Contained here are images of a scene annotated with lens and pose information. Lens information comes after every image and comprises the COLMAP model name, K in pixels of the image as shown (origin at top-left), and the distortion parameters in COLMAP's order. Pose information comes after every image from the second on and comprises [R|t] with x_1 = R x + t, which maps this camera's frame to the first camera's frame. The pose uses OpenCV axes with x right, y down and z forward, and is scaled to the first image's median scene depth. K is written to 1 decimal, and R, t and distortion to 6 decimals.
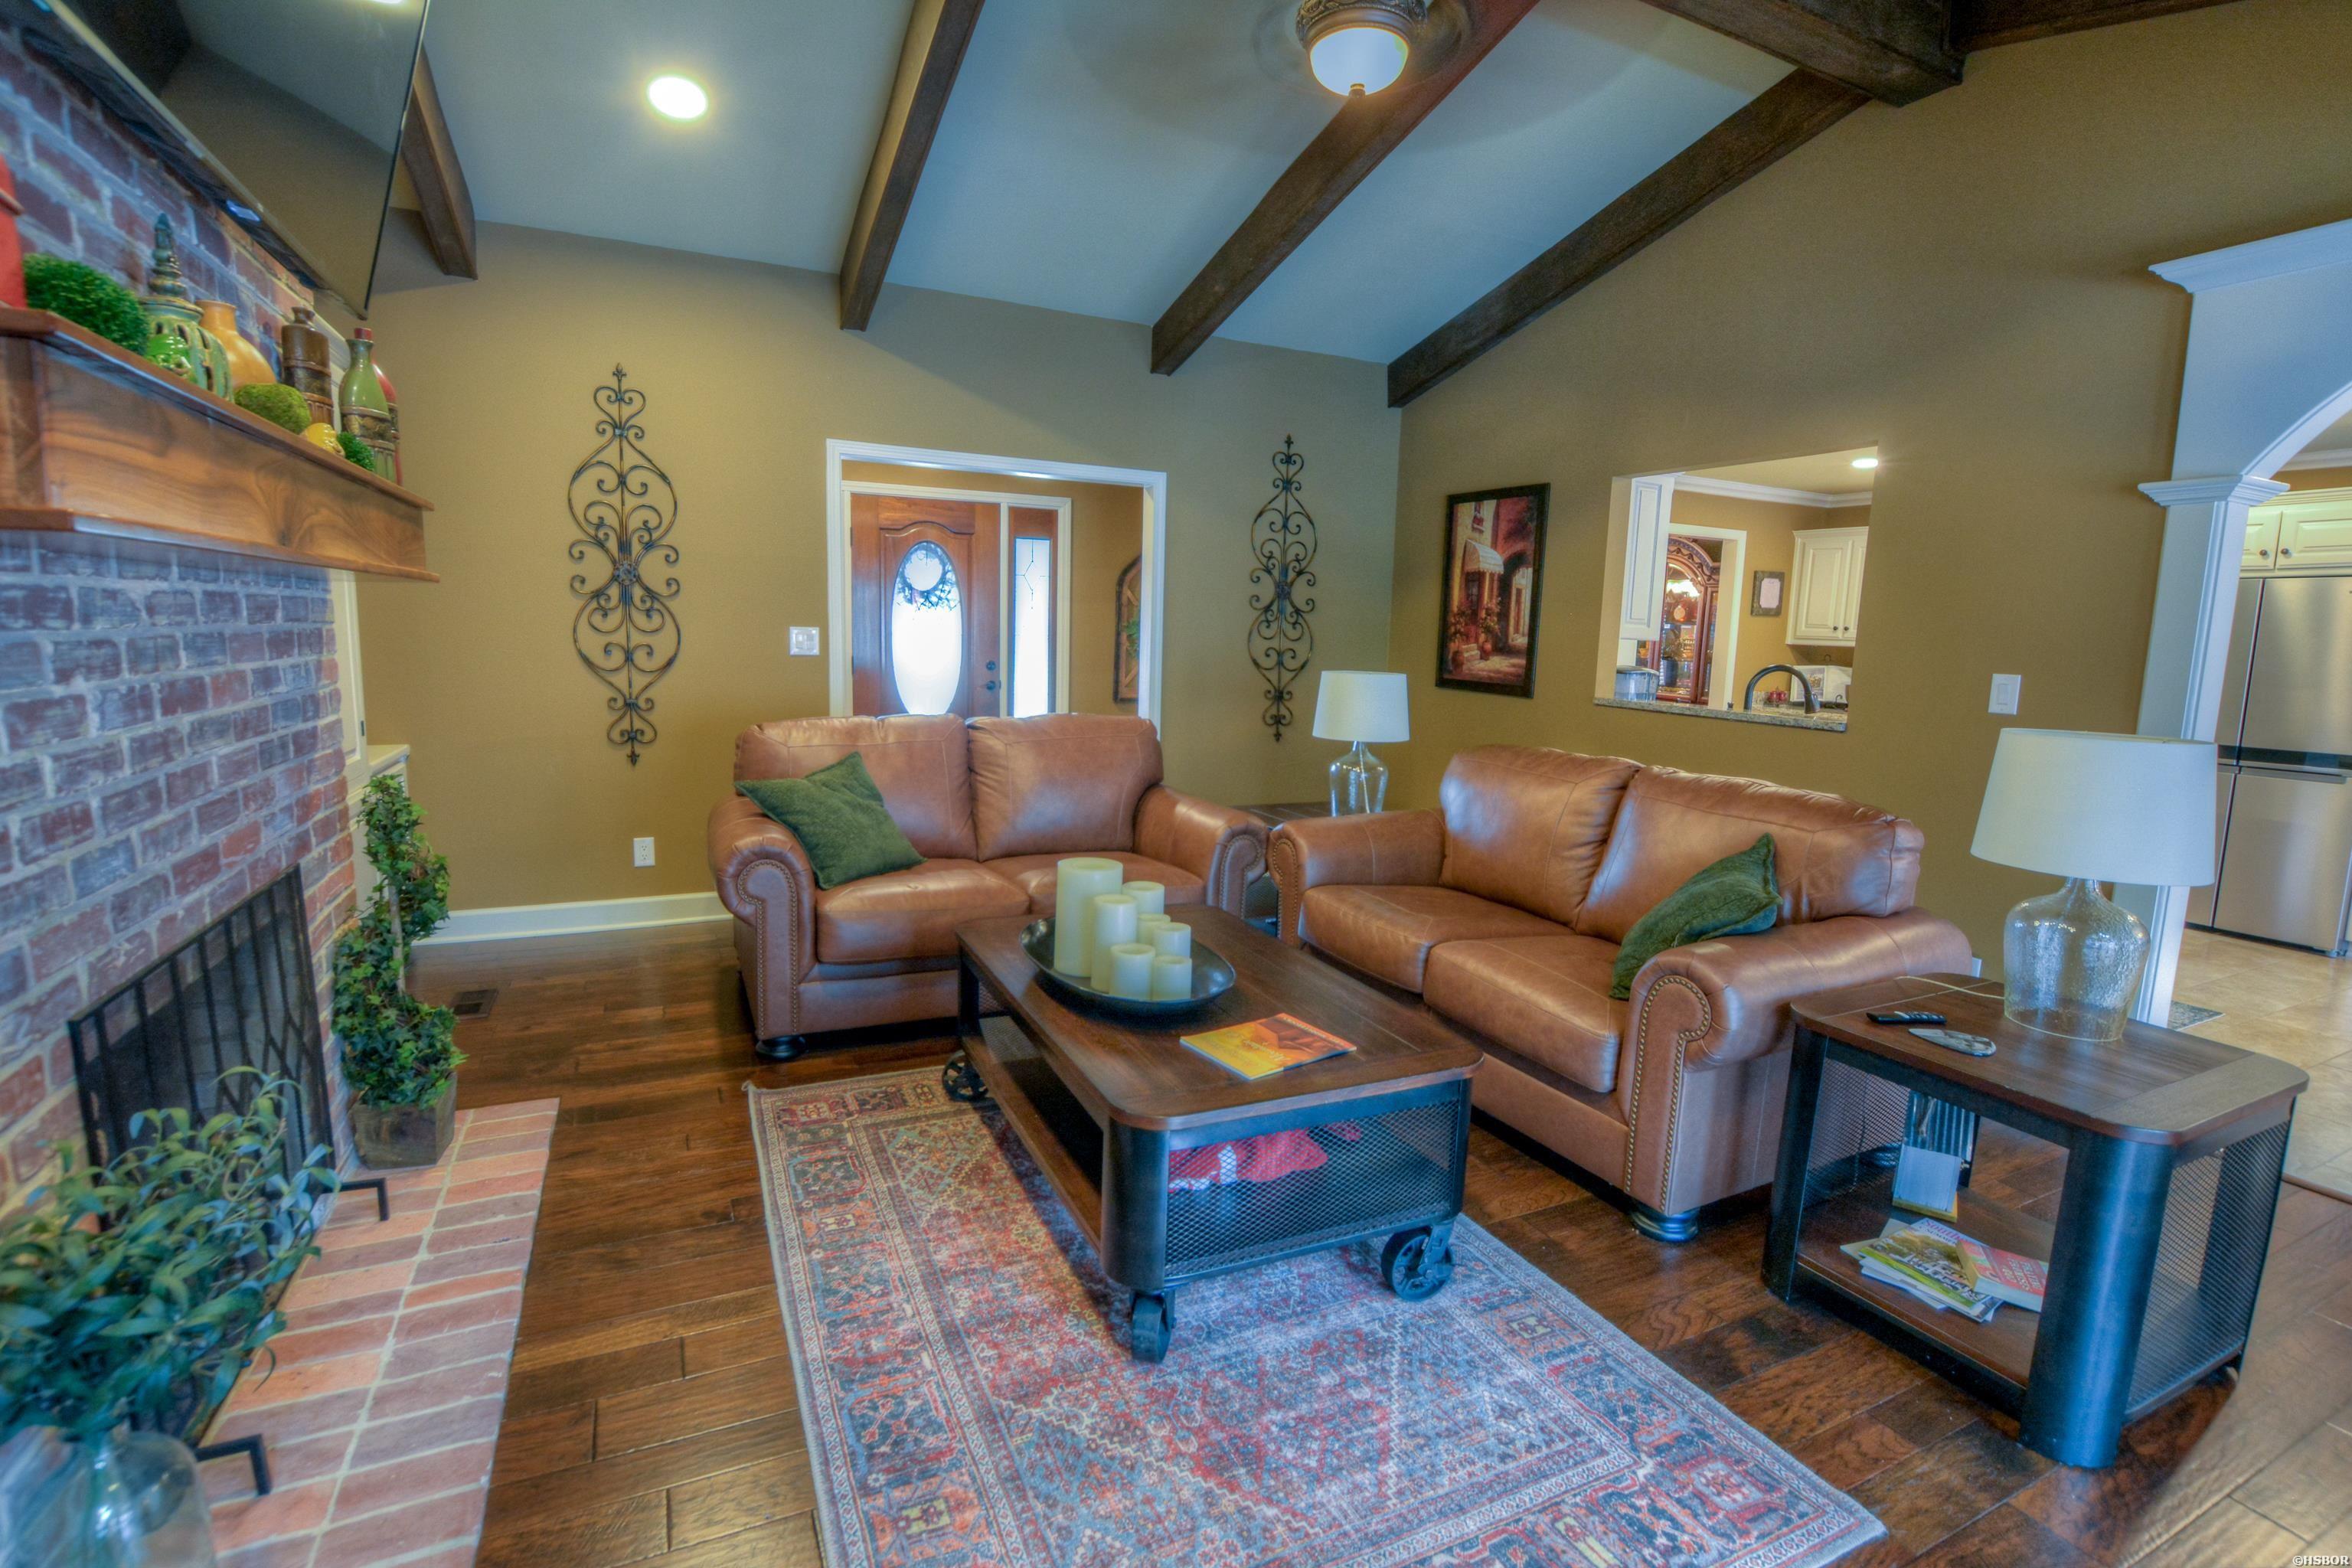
lens RADIAL K [[1045.2, 0, 1163.1], [0, 1045.2, 780.7], [0, 0, 1]] dist [-0.031261, 0.000617]
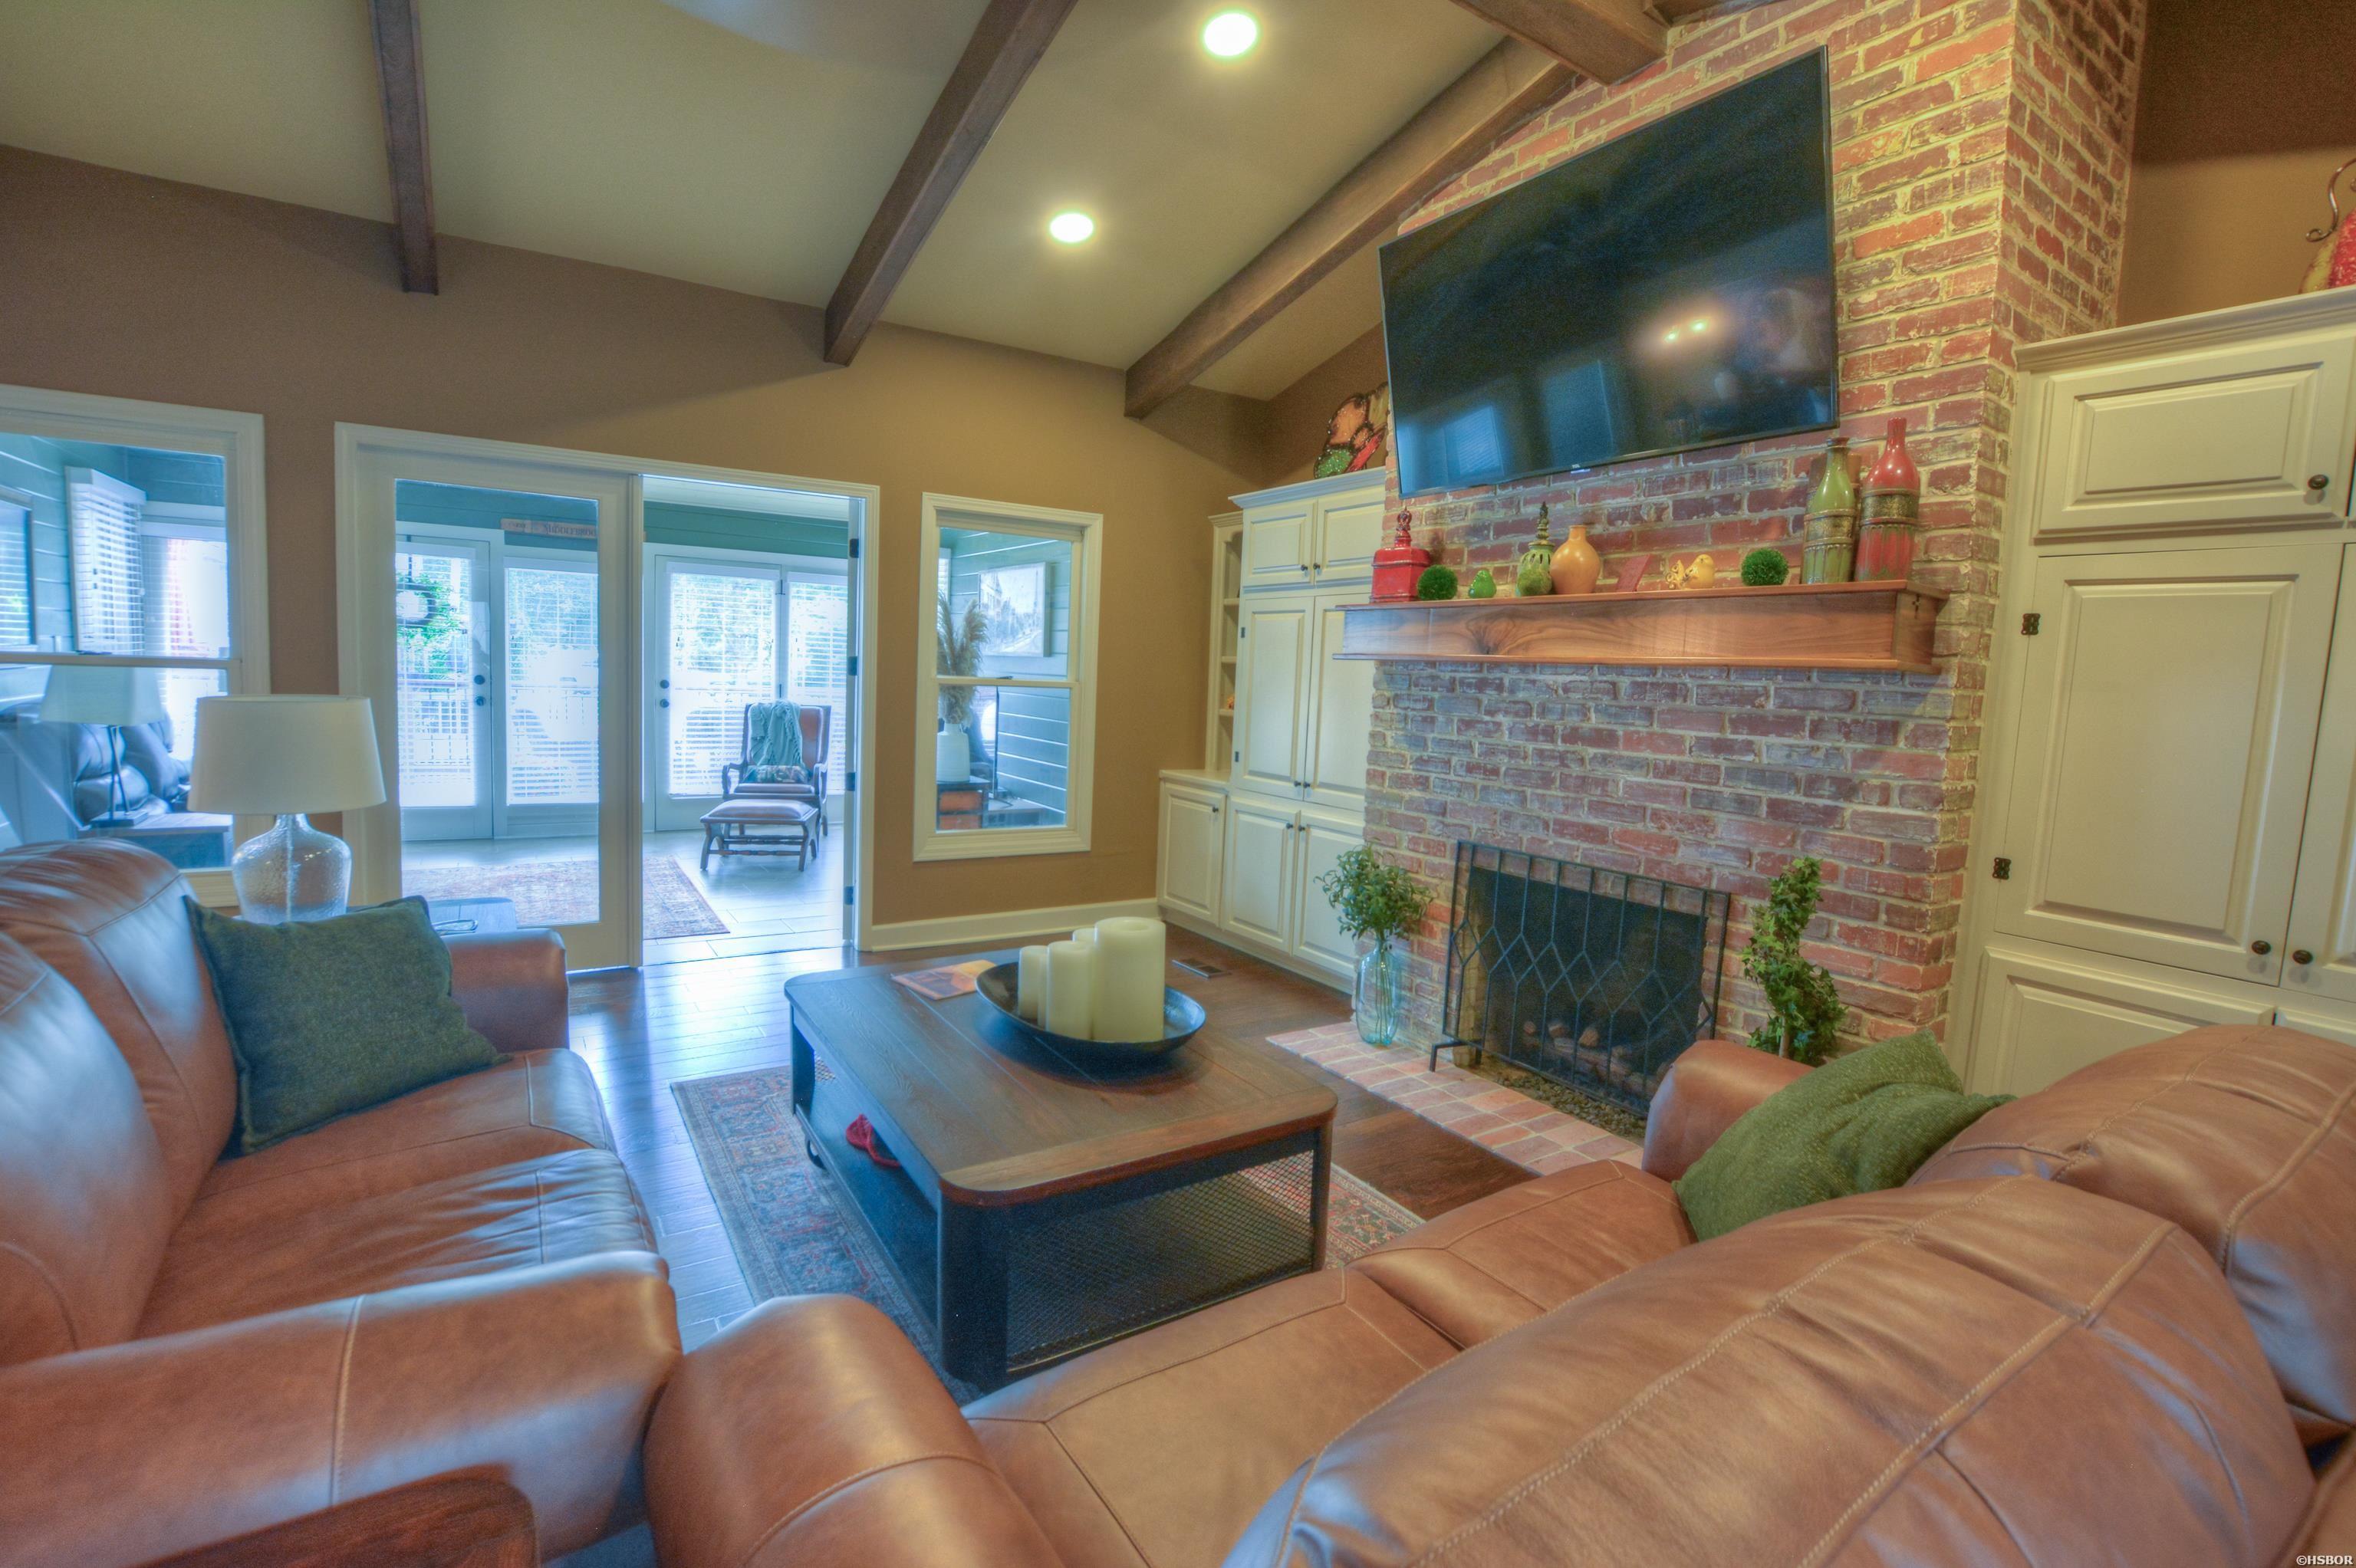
lens RADIAL K [[1046.8, 0, 1165.1], [0, 1046.8, 780.7], [0, 0, 1]] dist [-0.031261, 0.000617]
pose [[-0.989453, -0.057209, -0.133078, 0.044138], [-0.088111, 0.966901, 0.239455, -0.385998], [0.114975, 0.248655, -0.961744, 2.705352]]
